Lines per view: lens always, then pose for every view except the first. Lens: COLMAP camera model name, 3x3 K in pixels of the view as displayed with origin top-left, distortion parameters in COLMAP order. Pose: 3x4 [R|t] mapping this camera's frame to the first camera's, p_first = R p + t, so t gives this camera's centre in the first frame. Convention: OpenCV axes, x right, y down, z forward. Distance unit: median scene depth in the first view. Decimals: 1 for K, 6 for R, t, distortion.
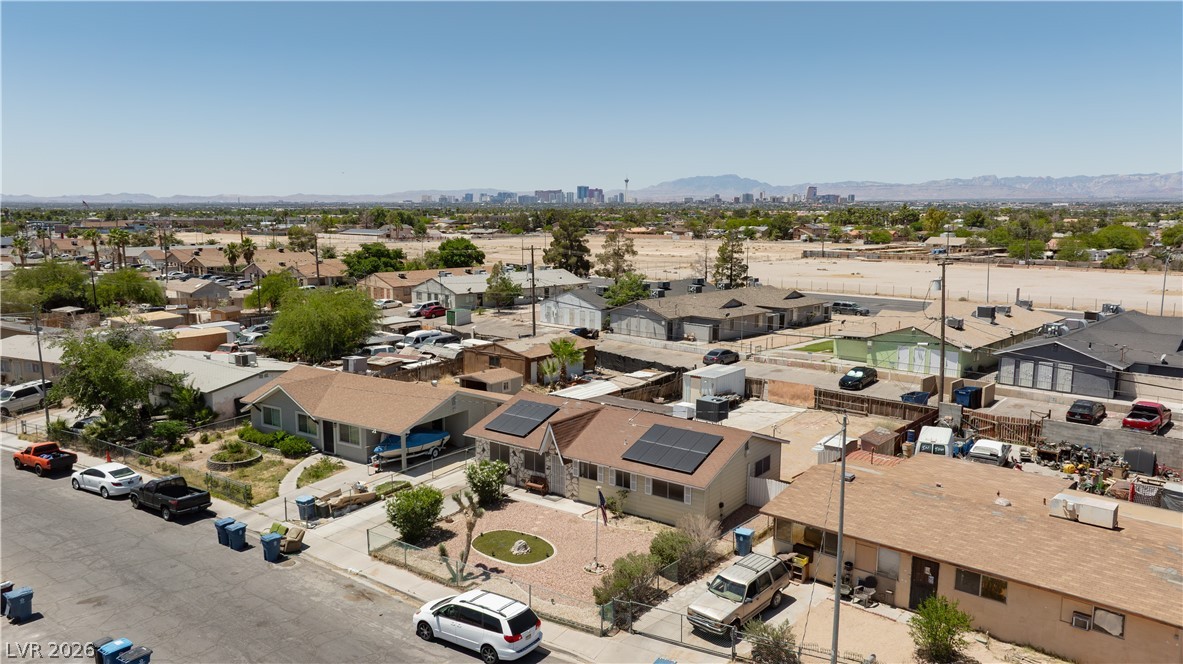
lens RADIAL K [[838.1, 0, 591.5], [0, 838.1, 332.0], [0, 0, 1]] dist [-0.039555, 0.040666]
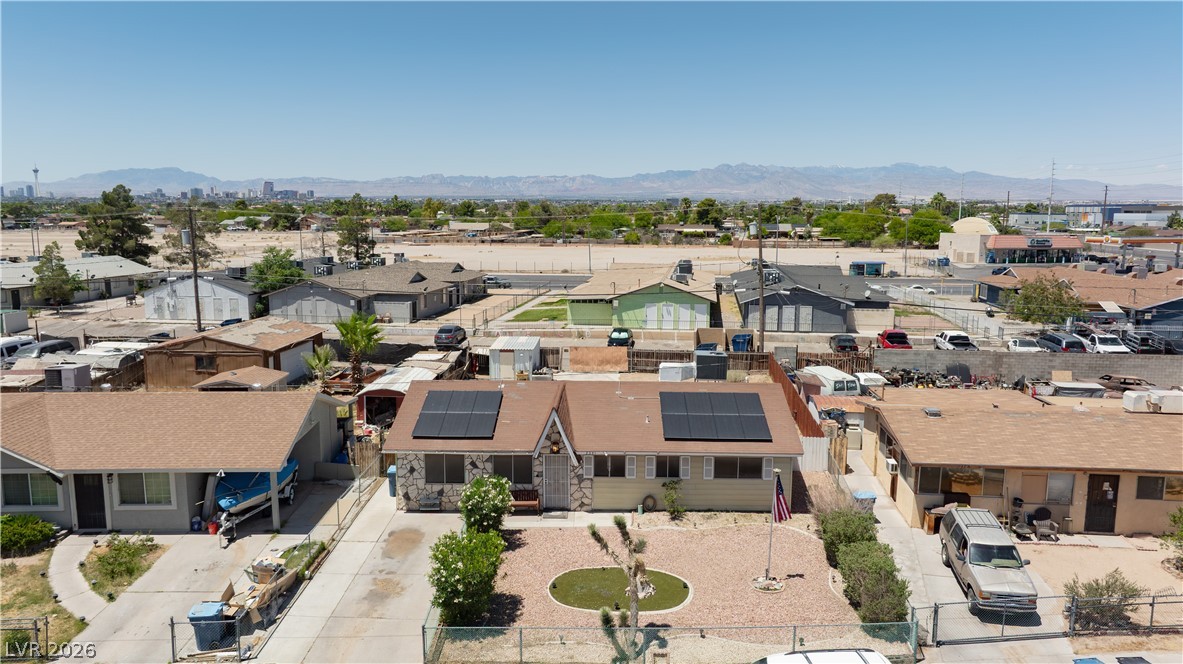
lens RADIAL K [[838.1, 0, 591.5], [0, 838.1, 332.0], [0, 0, 1]] dist [-0.039555, 0.040666]
pose [[0.805275, -0.083098, 0.587049, -0.229050], [0.081915, 0.996227, 0.028652, 0.014265], [-0.587216, 0.025016, 0.809044, 0.218119]]
